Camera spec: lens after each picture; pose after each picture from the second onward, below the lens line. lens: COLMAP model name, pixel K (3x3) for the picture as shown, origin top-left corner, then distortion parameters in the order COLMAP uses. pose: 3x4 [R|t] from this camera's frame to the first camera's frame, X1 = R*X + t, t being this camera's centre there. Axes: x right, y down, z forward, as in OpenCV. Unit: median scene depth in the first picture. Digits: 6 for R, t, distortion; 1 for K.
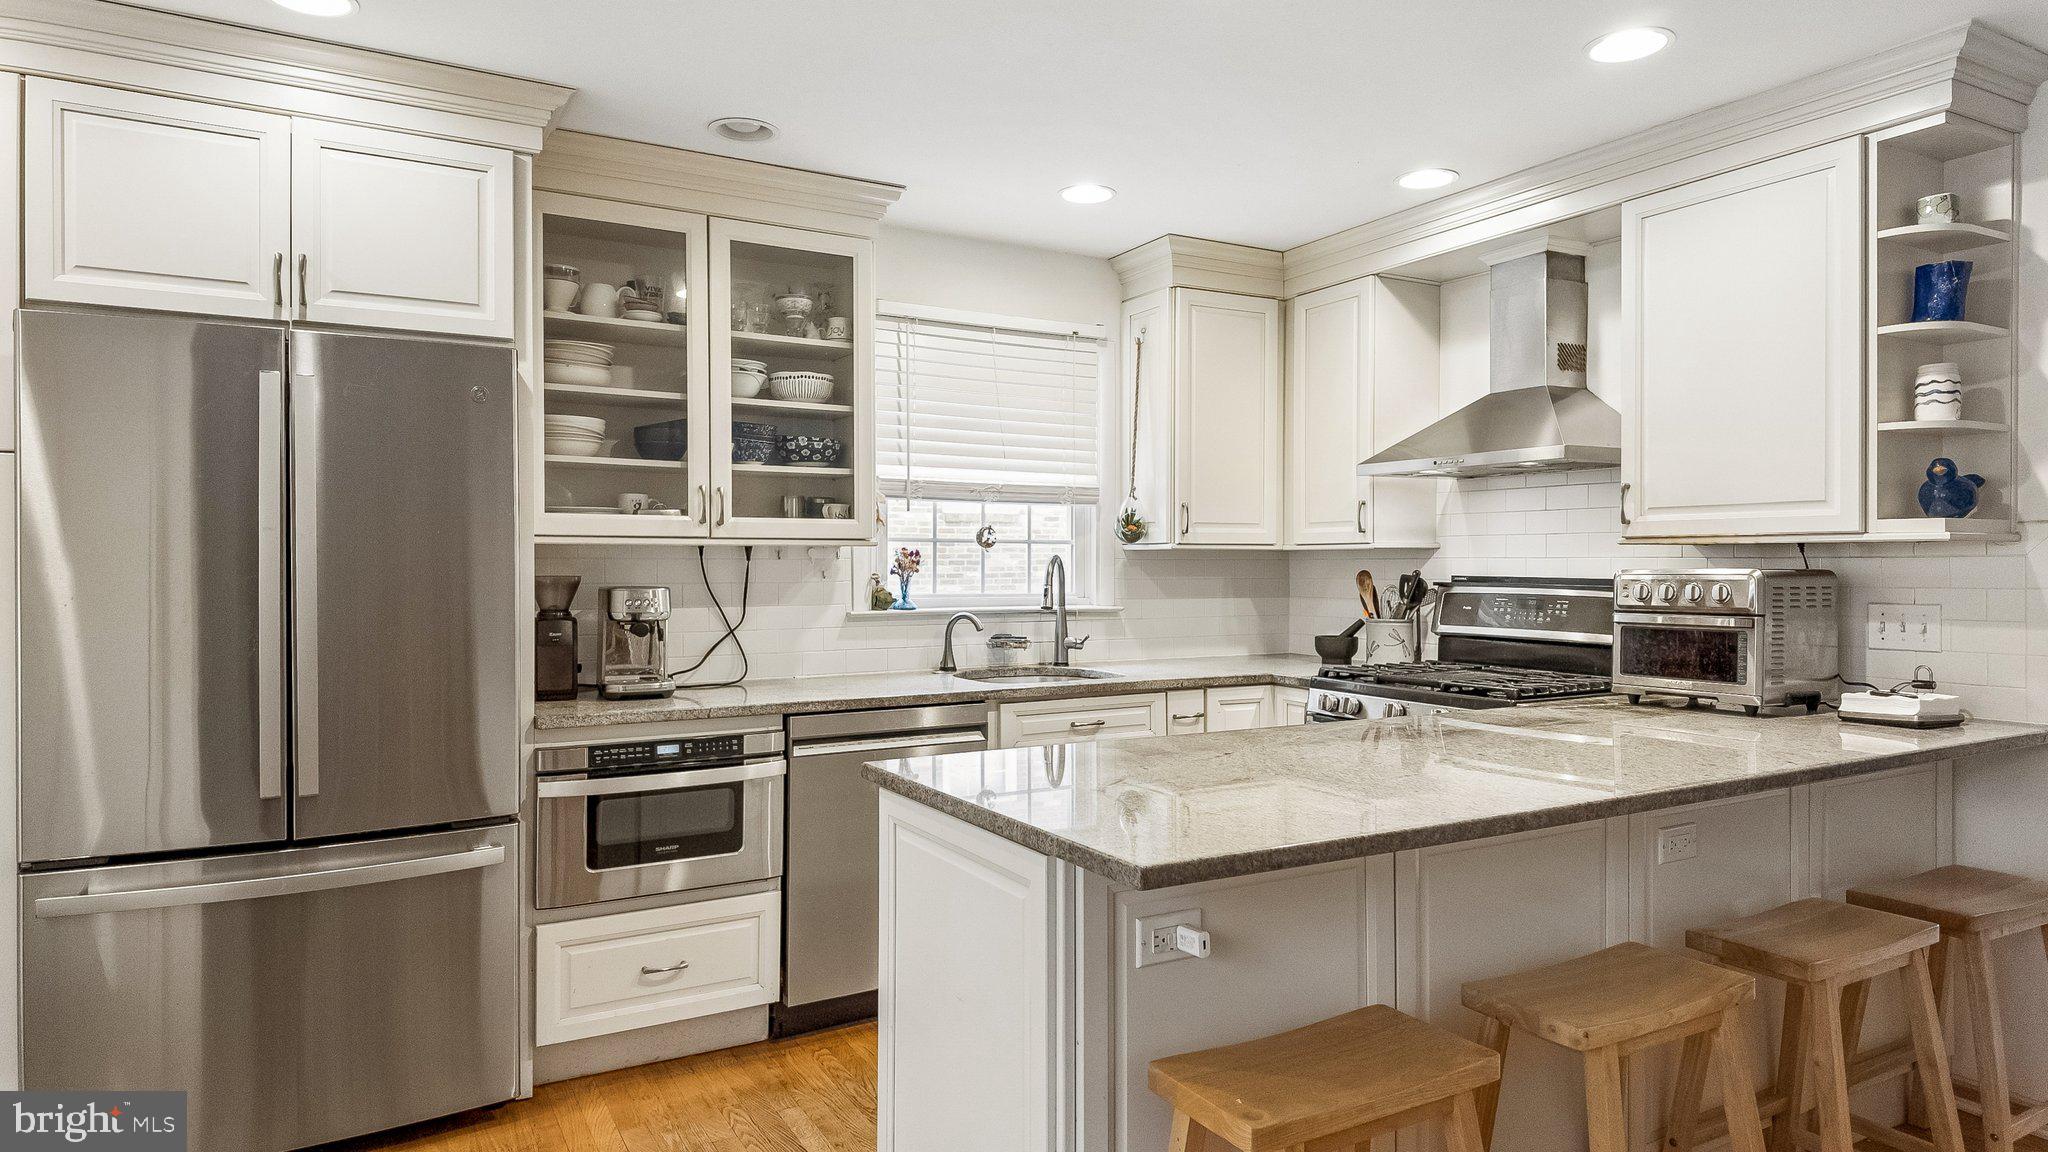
lens RADIAL K [[1183.3, 0, 1034.7], [0, 1183.3, 574.3], [0, 0, 1]] dist [0.107242, -0.114289]
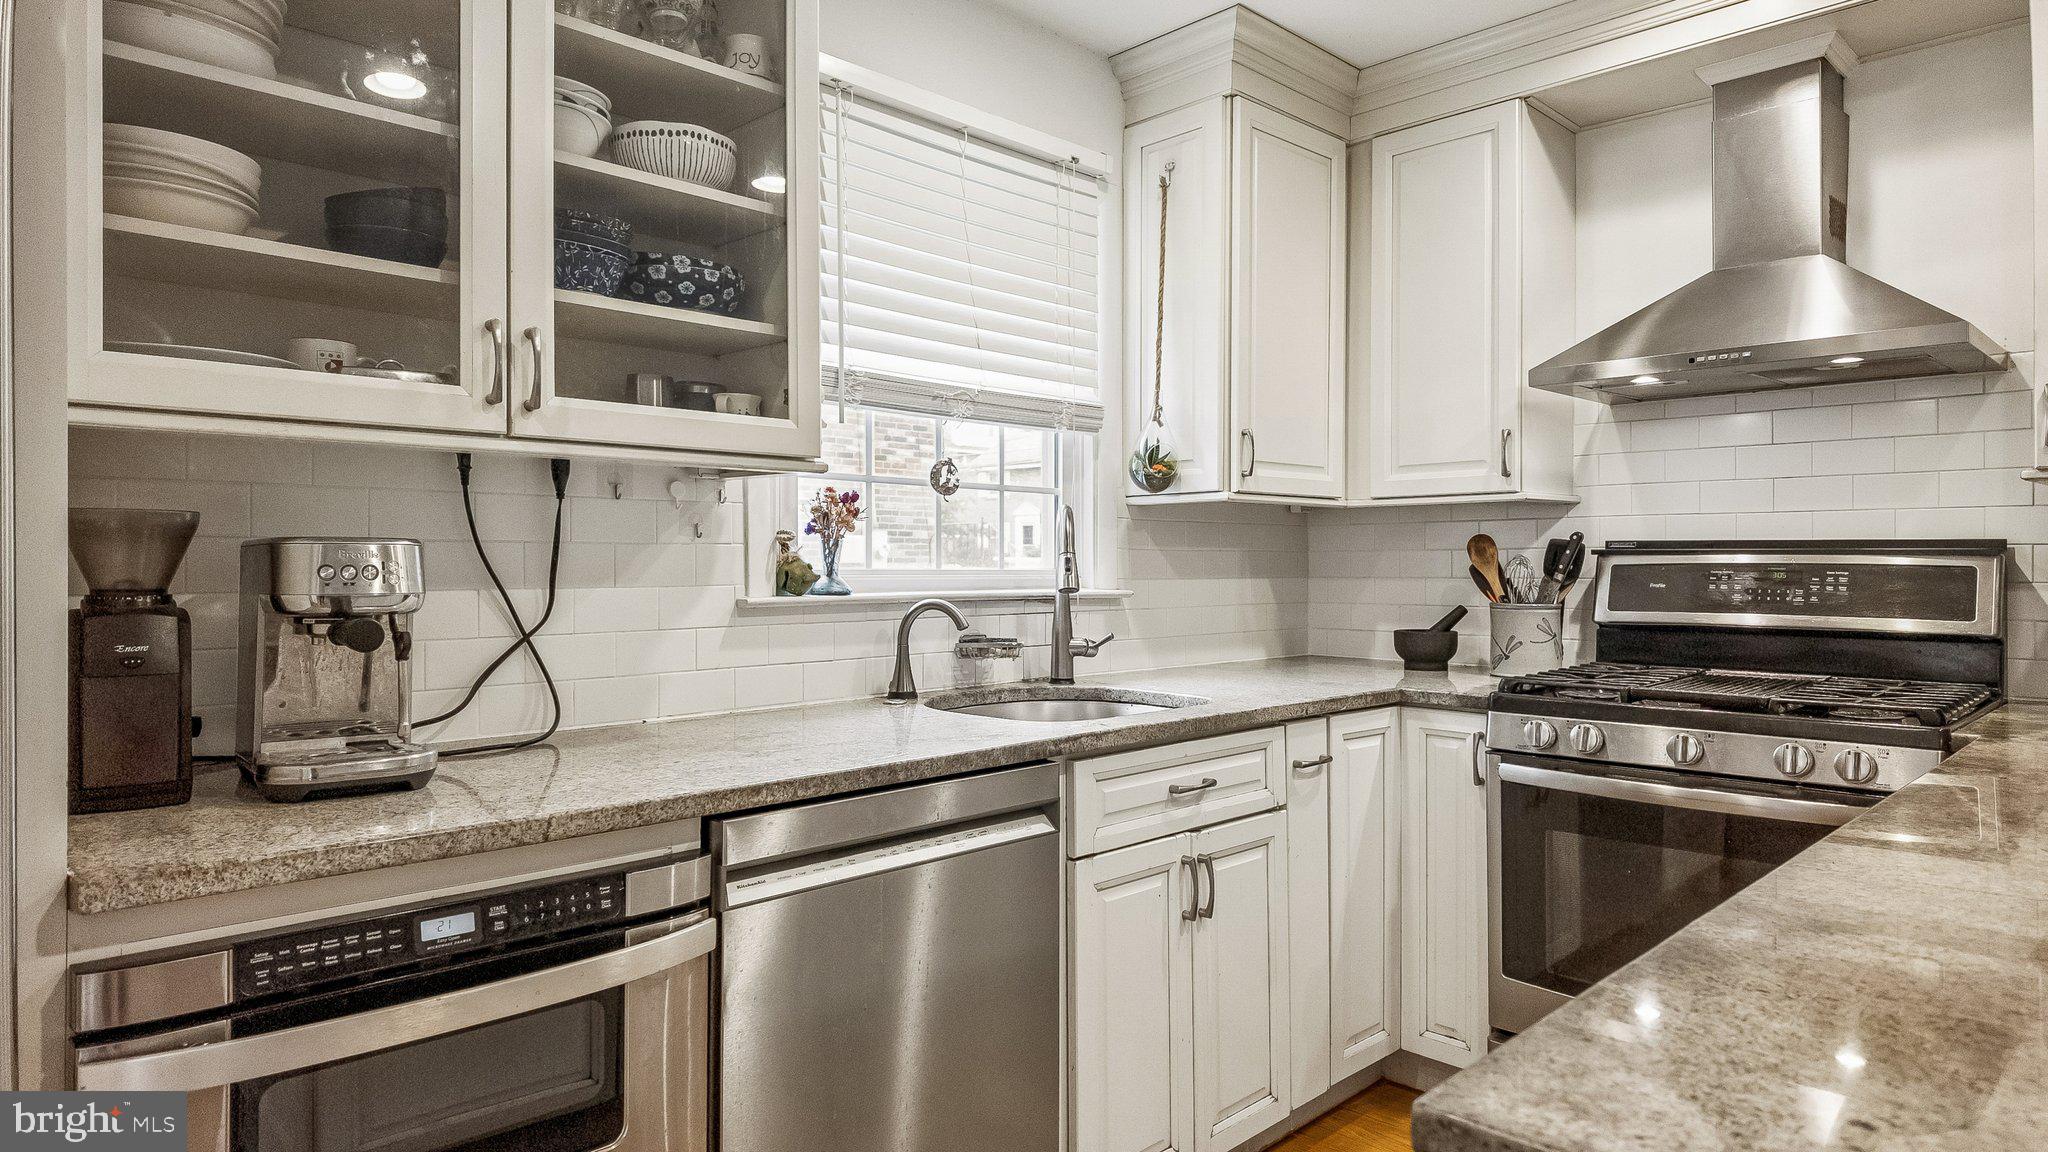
lens RADIAL K [[1192.7, 0, 1030.8], [0, 1192.7, 575.6], [0, 0, 1]] dist [0.078141, -0.087264]
pose [[0.966594, -0.002974, 0.256297, -0.184105], [0.002945, 0.999996, 0.000496, 0.022914], [-0.256297, 0.000275, 0.966598, 0.460446]]
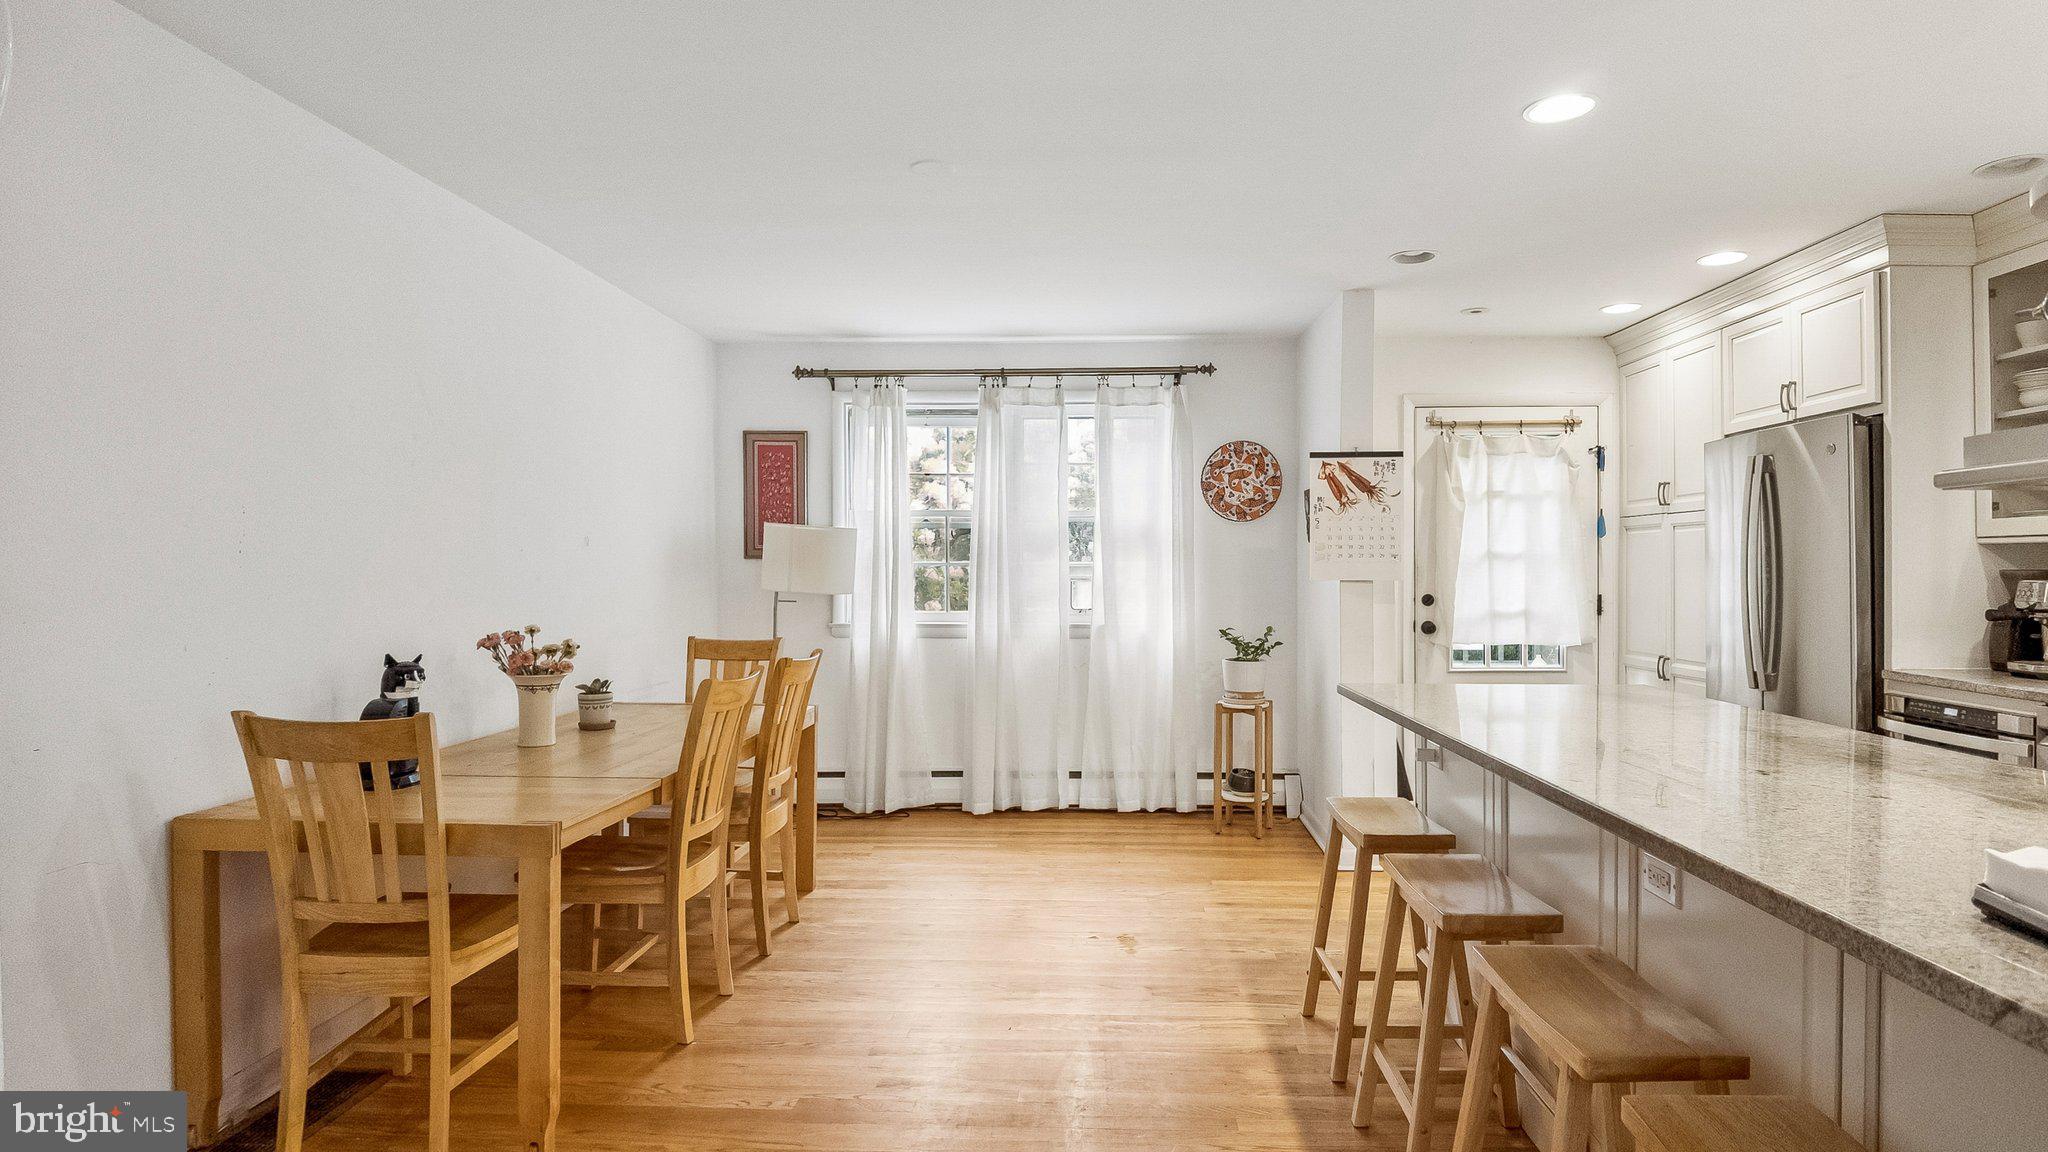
lens RADIAL K [[1073.8, 0, 1060.1], [0, 1073.8, 574.0], [0, 0, 1]] dist [0.020438, -0.052192]
pose [[-0.529407, 0.007132, -0.848338, 0.907808], [-0.003675, 0.999936, 0.010700, -0.001311], [0.848360, 0.008783, -0.529346, 0.670294]]
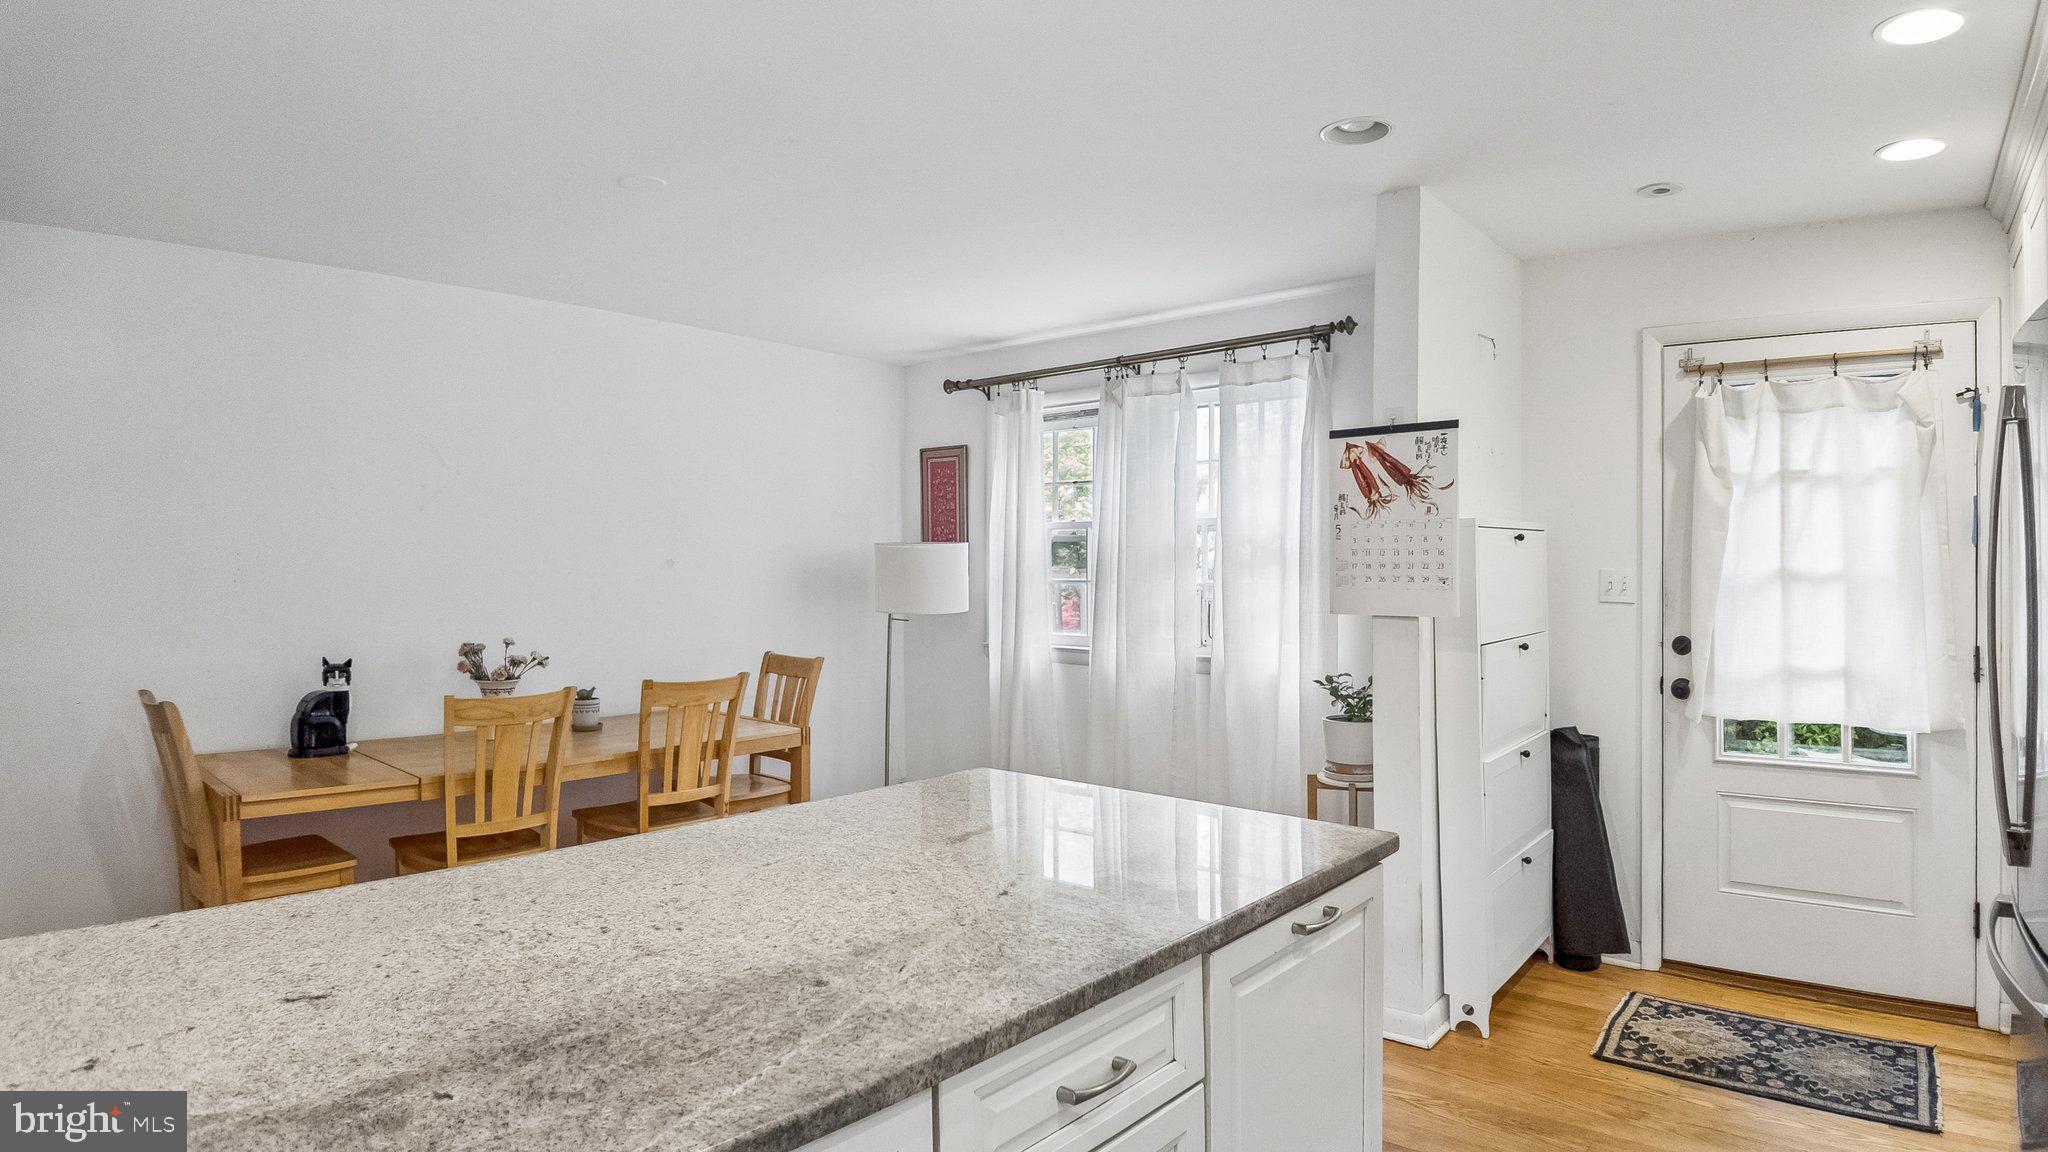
lens RADIAL K [[1098.8, 0, 1024.0], [0, 1098.8, 576.0], [0, 0, 1]] dist [-0.093671, -0.000419]
pose [[-0.940608, -0.000261, -0.339494, 0.226029], [-0.003229, 0.999961, 0.008178, -0.018791], [0.339479, 0.008788, -0.940573, 1.003949]]
